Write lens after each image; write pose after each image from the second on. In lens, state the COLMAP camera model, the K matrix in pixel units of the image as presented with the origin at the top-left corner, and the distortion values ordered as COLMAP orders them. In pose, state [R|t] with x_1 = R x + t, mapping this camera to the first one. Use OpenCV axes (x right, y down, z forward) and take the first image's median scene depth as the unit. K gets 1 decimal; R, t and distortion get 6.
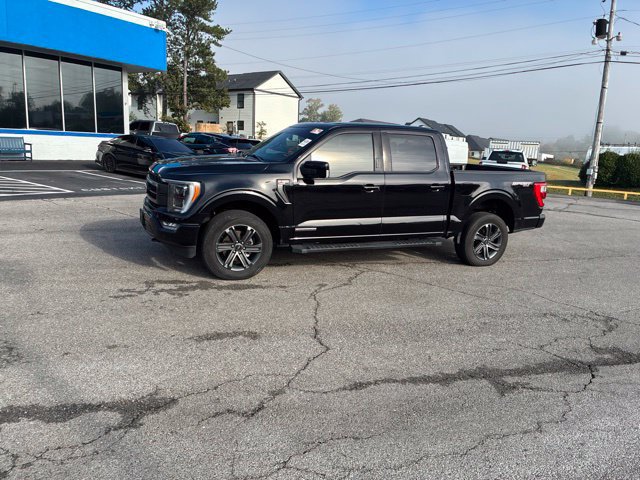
lens RADIAL K [[487.5, 0, 316.1], [0, 487.5, 237.4], [0, 0, 1]] dist [0.040673, -0.050828]
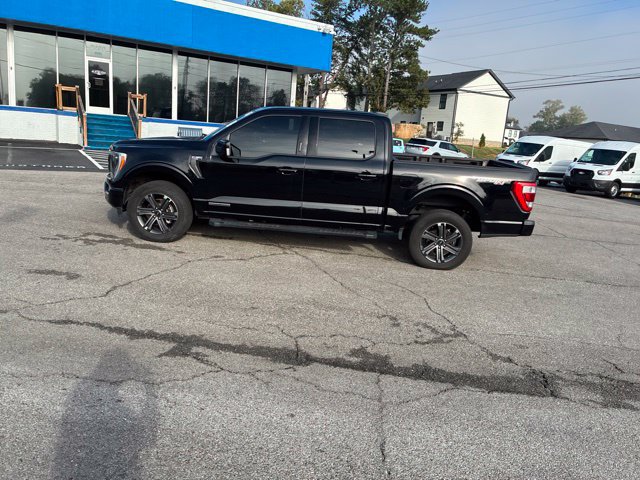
lens RADIAL K [[487.9, 0, 321.8], [0, 487.9, 236.5], [0, 0, 1]] dist [0.026274, -0.007570]
pose [[0.901352, 0.113961, -0.417824, 0.602063], [-0.116794, 0.992977, 0.018880, 0.006998], [0.417041, 0.031782, 0.908332, 0.111034]]
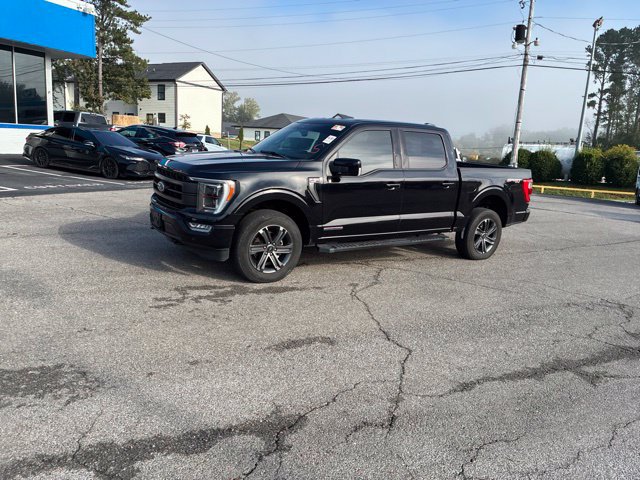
lens RADIAL K [[485.8, 0, 316.6], [0, 485.8, 239.0], [0, 0, 1]] dist [0.053291, -0.072272]
pose [[0.985352, -0.023376, 0.168923, -0.206918], [0.020989, 0.999653, 0.015904, -0.010649], [-0.169237, -0.012125, 0.985501, 0.040299]]
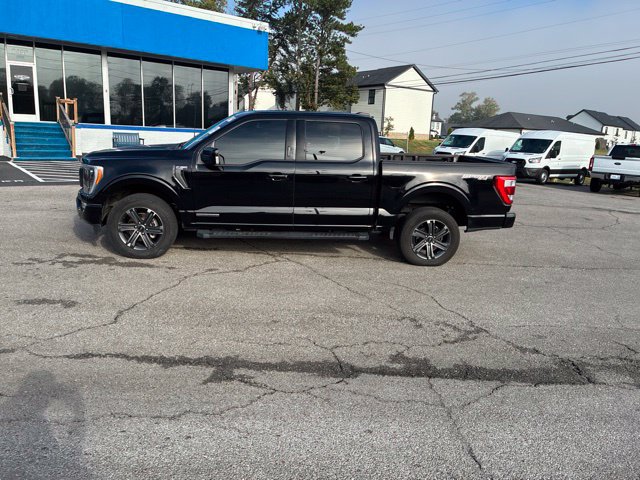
lens RADIAL K [[486.8, 0, 317.7], [0, 486.8, 238.5], [0, 0, 1]] dist [0.044074, -0.056854]
pose [[0.953258, 0.056943, -0.296743, 0.479749], [-0.054180, 0.998377, 0.017534, 0.002667], [0.297259, -0.000636, 0.954797, 0.077022]]
